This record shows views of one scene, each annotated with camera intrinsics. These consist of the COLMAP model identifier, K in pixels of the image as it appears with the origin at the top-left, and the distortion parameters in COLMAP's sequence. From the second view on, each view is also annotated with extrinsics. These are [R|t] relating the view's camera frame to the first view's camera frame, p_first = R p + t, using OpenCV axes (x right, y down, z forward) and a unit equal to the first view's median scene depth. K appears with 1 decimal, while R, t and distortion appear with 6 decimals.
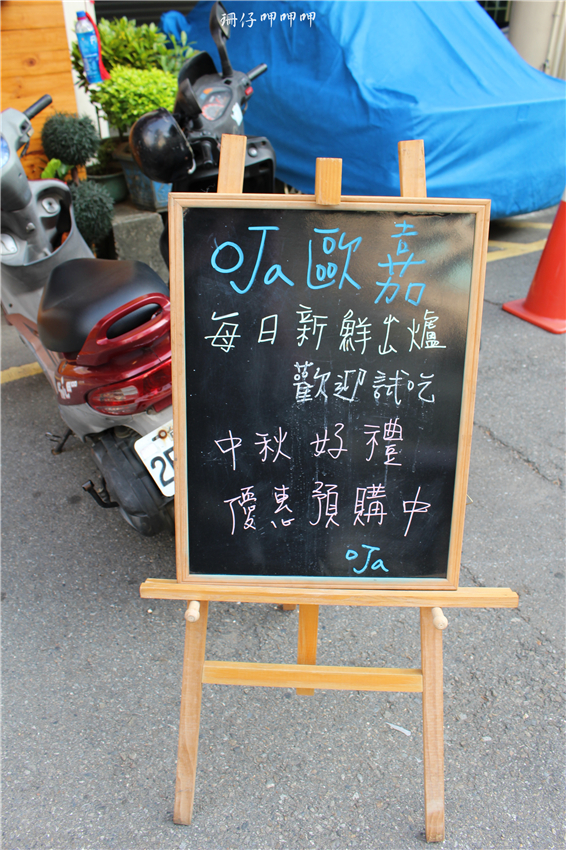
lens RADIAL K [[723.1, 0, 282.6], [0, 723.1, 424.3], [0, 0, 1]] dist [-0.006759, -0.003860]
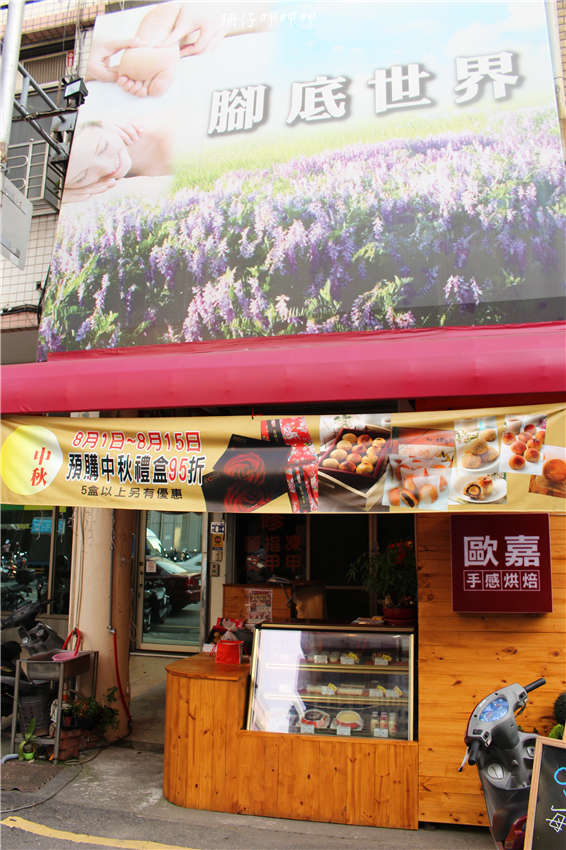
lens RADIAL K [[723.1, 0, 282.7], [0, 723.1, 425.0], [0, 0, 1]] dist [-0.006759, -0.003860]
pose [[0.739396, -0.111666, -0.663946, 0.342654], [-0.371585, 0.754672, -0.540736, 0.169850], [0.561443, 0.646530, 0.516508, -0.445502]]
